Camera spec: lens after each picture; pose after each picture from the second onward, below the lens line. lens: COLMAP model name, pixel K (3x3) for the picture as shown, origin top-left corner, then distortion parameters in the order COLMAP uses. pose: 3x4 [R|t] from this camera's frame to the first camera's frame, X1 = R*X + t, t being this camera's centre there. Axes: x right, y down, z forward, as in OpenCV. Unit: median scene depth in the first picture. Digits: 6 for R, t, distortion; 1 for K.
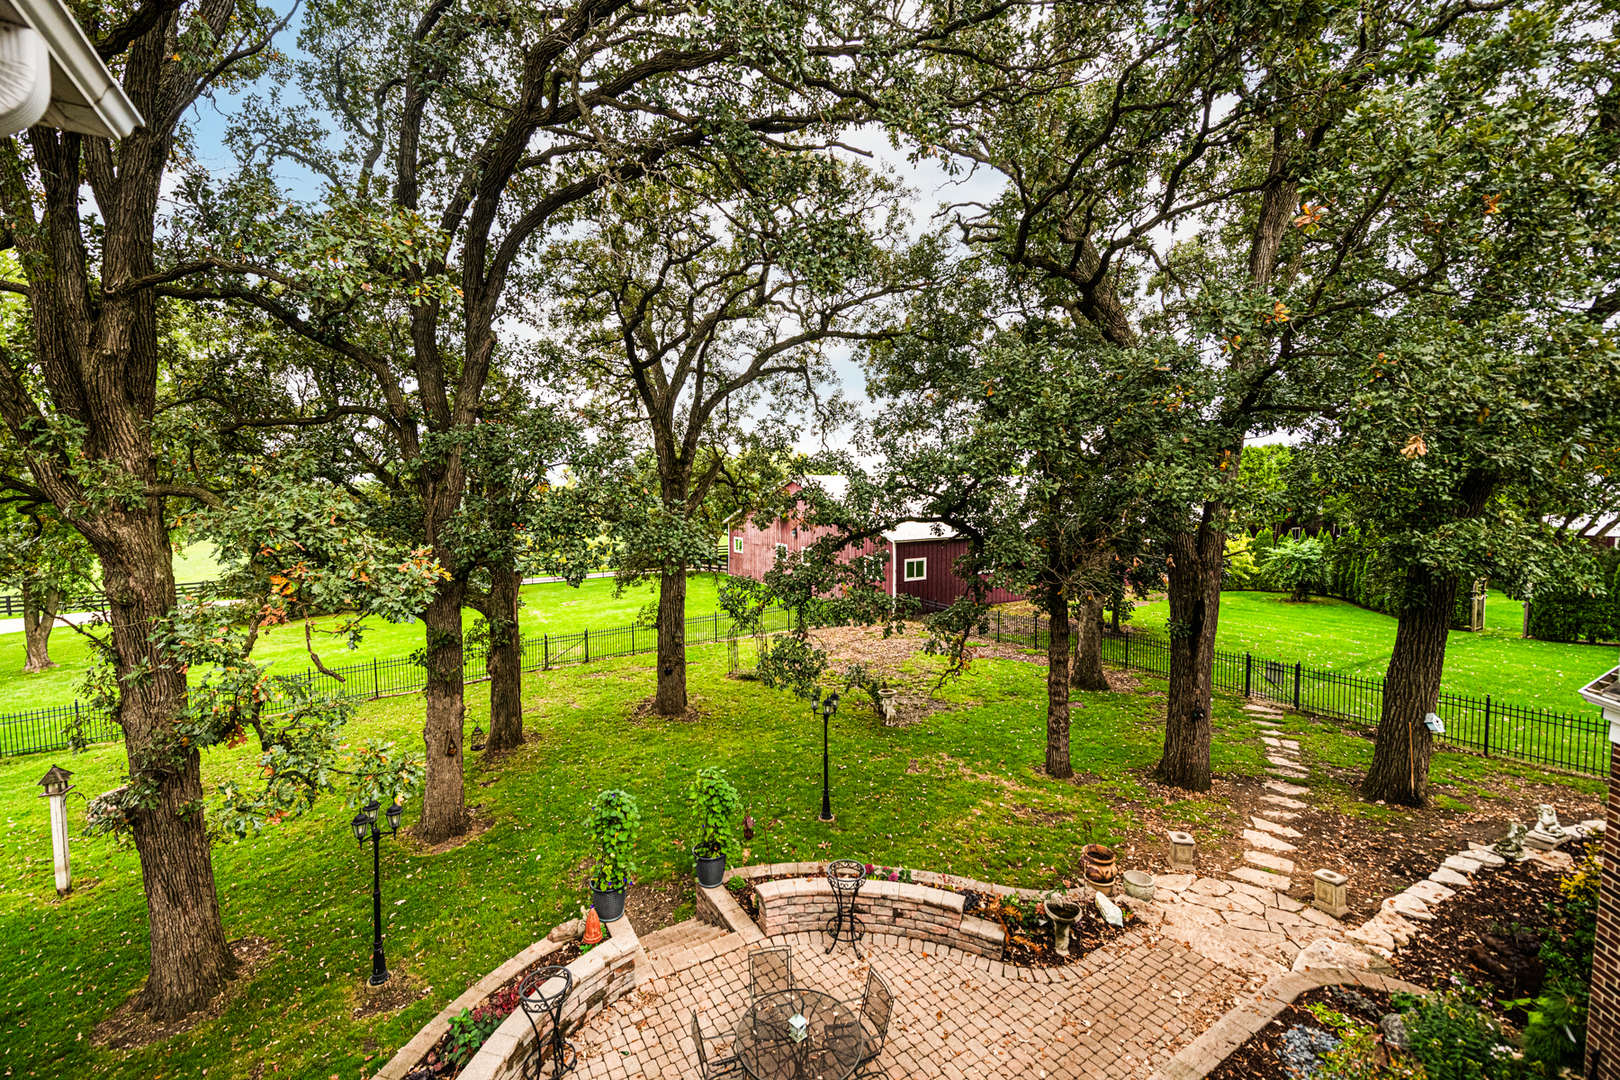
lens RADIAL K [[662.0, 0, 811.6], [0, 662.0, 512.4], [0, 0, 1]] dist [0.000109, -0.000191]
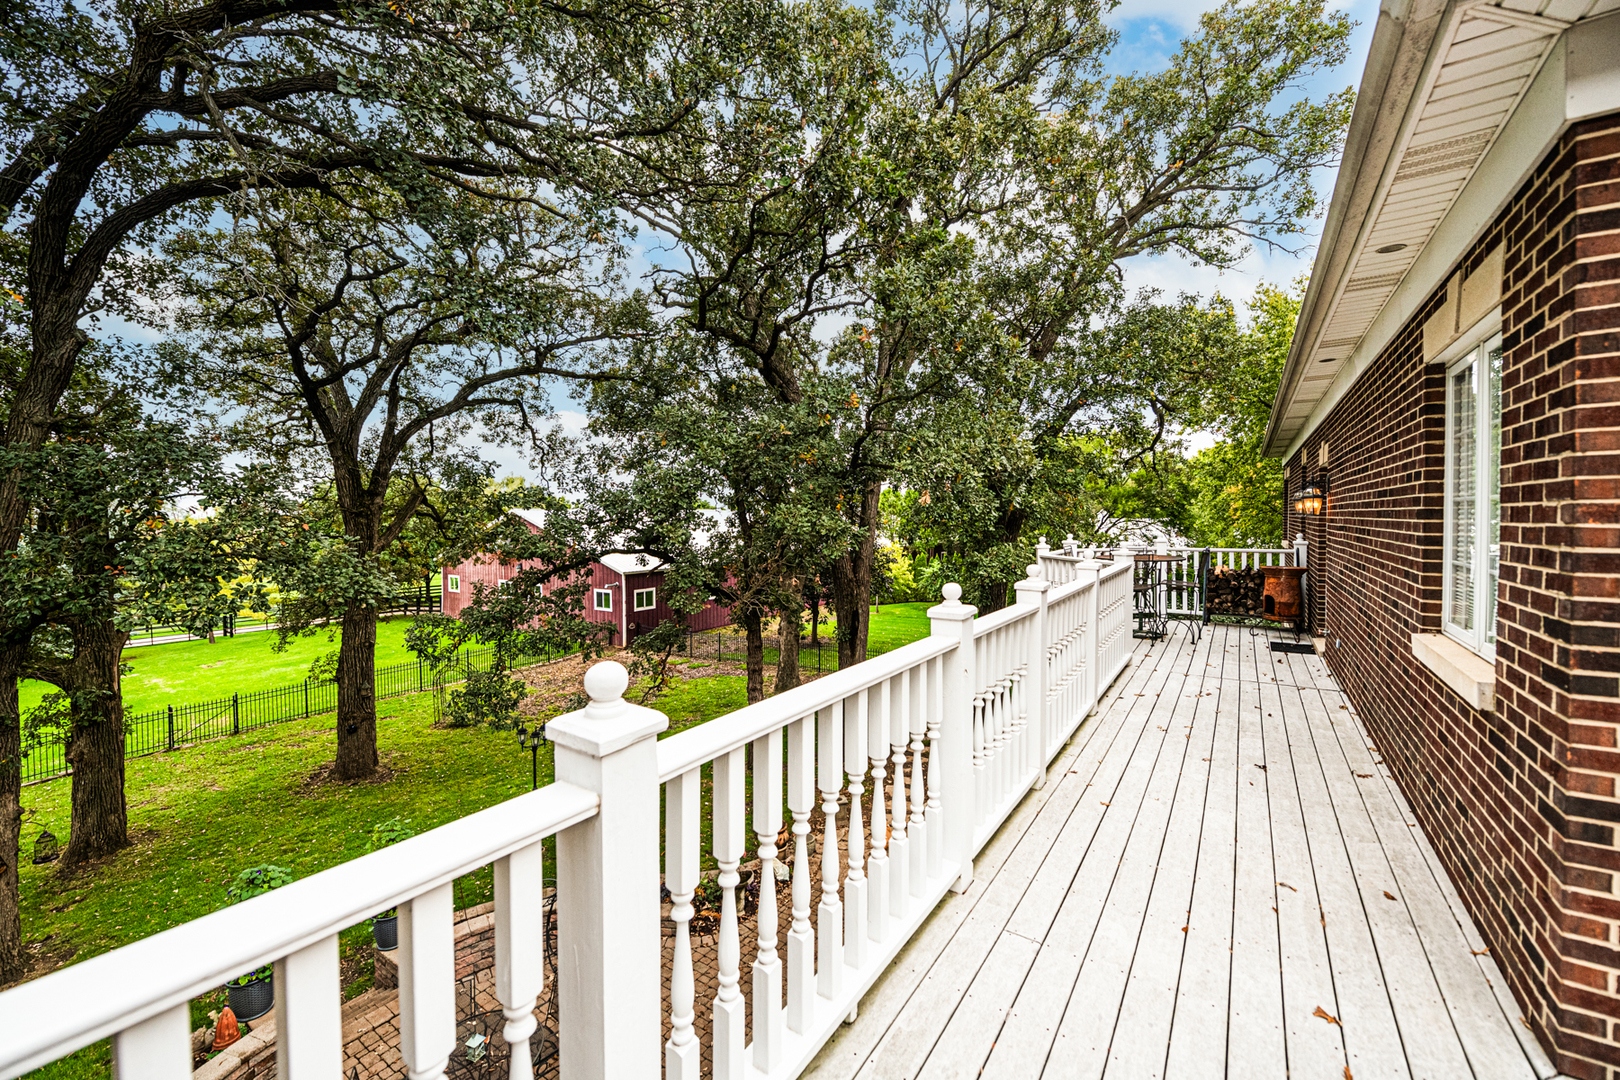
lens RADIAL K [[645.4, 0, 863.3], [0, 645.4, 522.9], [0, 0, 1]] dist [-0.001758, -0.002423]
pose [[0.908073, -0.002264, 0.418806, 0.051382], [0.016021, 0.999441, -0.029334, 0.000820], [-0.418506, 0.033347, 0.907602, -0.087417]]
